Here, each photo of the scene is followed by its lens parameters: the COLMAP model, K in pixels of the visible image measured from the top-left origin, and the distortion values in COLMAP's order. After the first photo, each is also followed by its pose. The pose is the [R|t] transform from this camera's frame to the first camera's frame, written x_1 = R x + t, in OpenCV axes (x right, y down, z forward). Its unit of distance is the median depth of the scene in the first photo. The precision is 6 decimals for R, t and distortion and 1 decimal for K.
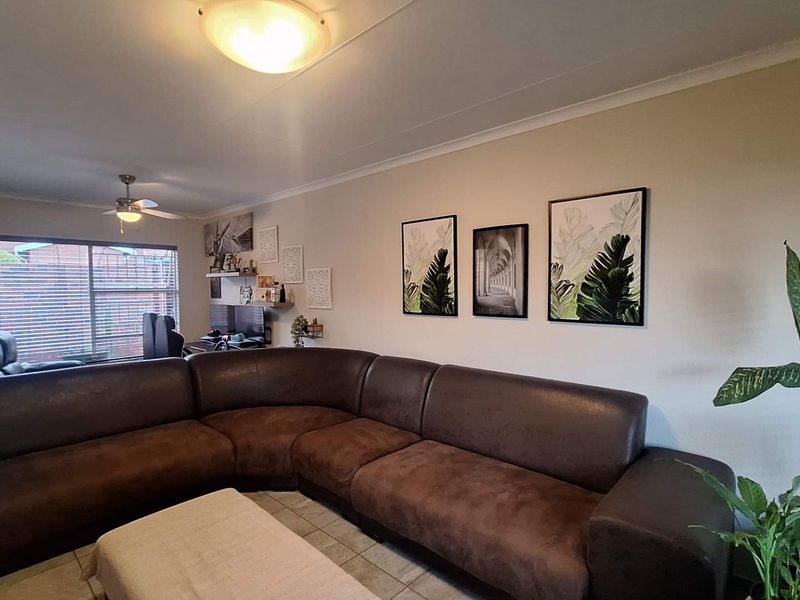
lens RADIAL K [[422.5, 0, 394.8], [0, 422.5, 300.5], [0, 0, 1]] dist [-0.008964, 0.004535]
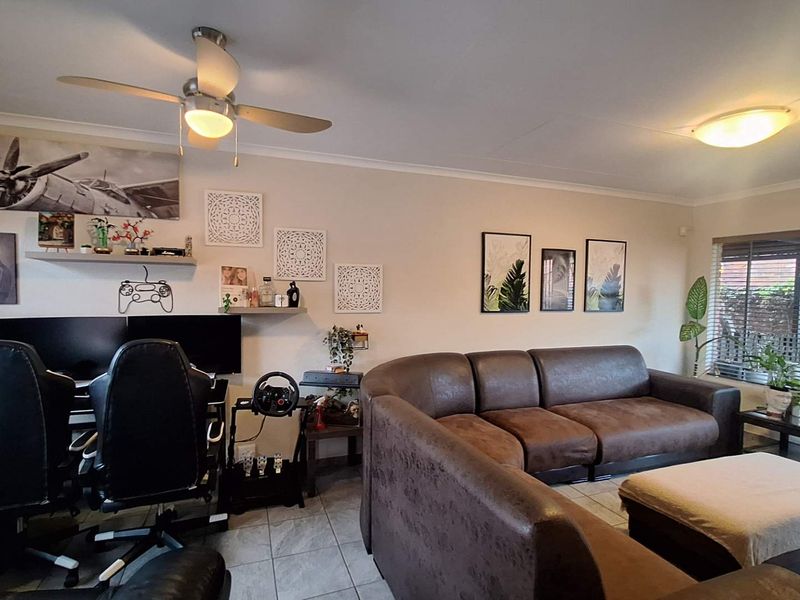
lens RADIAL K [[422.5, 0, 393.6], [0, 422.5, 302.4], [0, 0, 1]] dist [-0.008964, 0.004535]
pose [[0.435639, -0.010475, 0.900061, -1.202353], [0.016943, 0.999851, 0.003435, -0.004490], [-0.899962, 0.013753, 0.435751, 0.796798]]
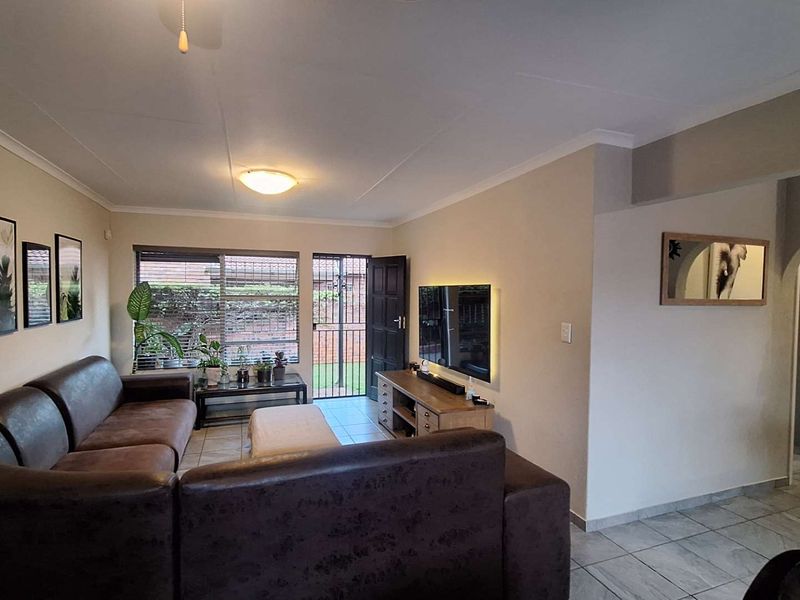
lens RADIAL K [[422.5, 0, 394.6], [0, 422.5, 302.8], [0, 0, 1]] dist [-0.008964, 0.004535]
pose [[-0.892720, 0.000758, 0.450612, -0.987991], [0.033026, 0.997419, 0.063750, -0.055186], [-0.449401, 0.071793, -0.890441, 1.424077]]
